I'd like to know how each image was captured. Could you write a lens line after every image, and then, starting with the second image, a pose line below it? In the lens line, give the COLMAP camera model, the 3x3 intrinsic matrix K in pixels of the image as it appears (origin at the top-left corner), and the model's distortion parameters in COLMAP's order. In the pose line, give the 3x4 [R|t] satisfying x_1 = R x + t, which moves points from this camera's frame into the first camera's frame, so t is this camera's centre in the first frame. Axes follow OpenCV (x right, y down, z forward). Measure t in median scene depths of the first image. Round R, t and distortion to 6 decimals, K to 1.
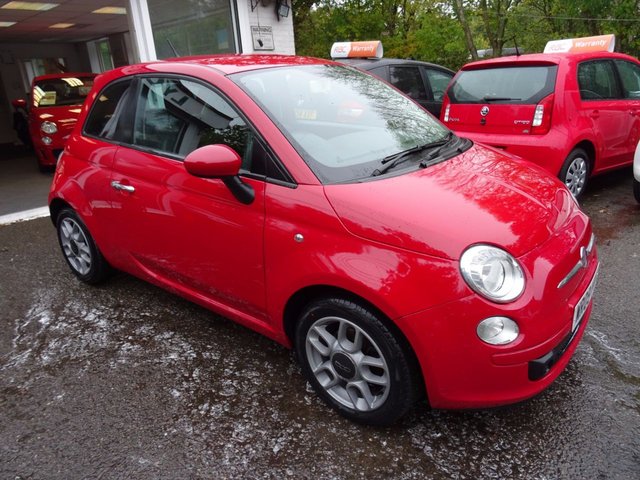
lens RADIAL K [[440.7, 0, 323.7], [0, 440.7, 240.3], [0, 0, 1]] dist [0.005788, -0.012159]
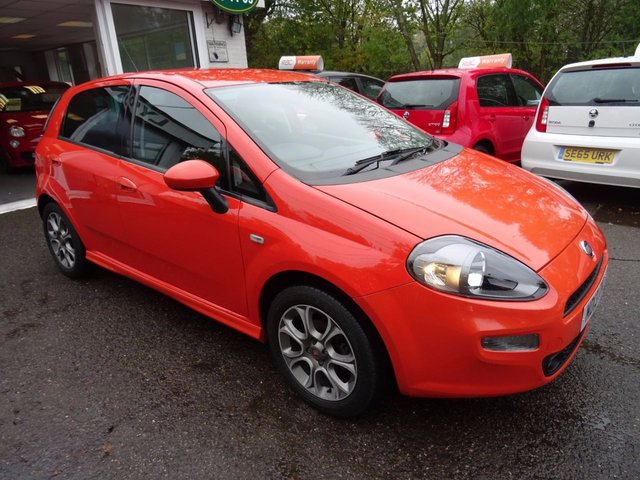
lens RADIAL K [[440.7, 0, 320.1], [0, 440.7, 242.4], [0, 0, 1]] dist [0.005788, -0.012159]
pose [[0.996223, -0.022494, 0.083864, 0.016242], [0.023695, 0.999630, -0.013353, 0.048519], [-0.083532, 0.015290, 0.996388, -0.133883]]
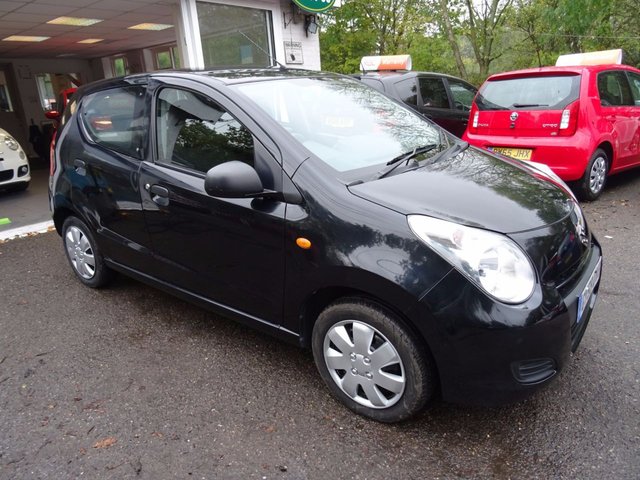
lens RADIAL K [[440.7, 0, 321.3], [0, 440.7, 240.3], [0, 0, 1]] dist [0.005788, -0.012159]
pose [[0.999115, -0.014241, 0.039577, -0.125186], [0.015691, 0.999209, -0.036553, 0.037829], [-0.039025, 0.037142, 0.998548, -0.056727]]
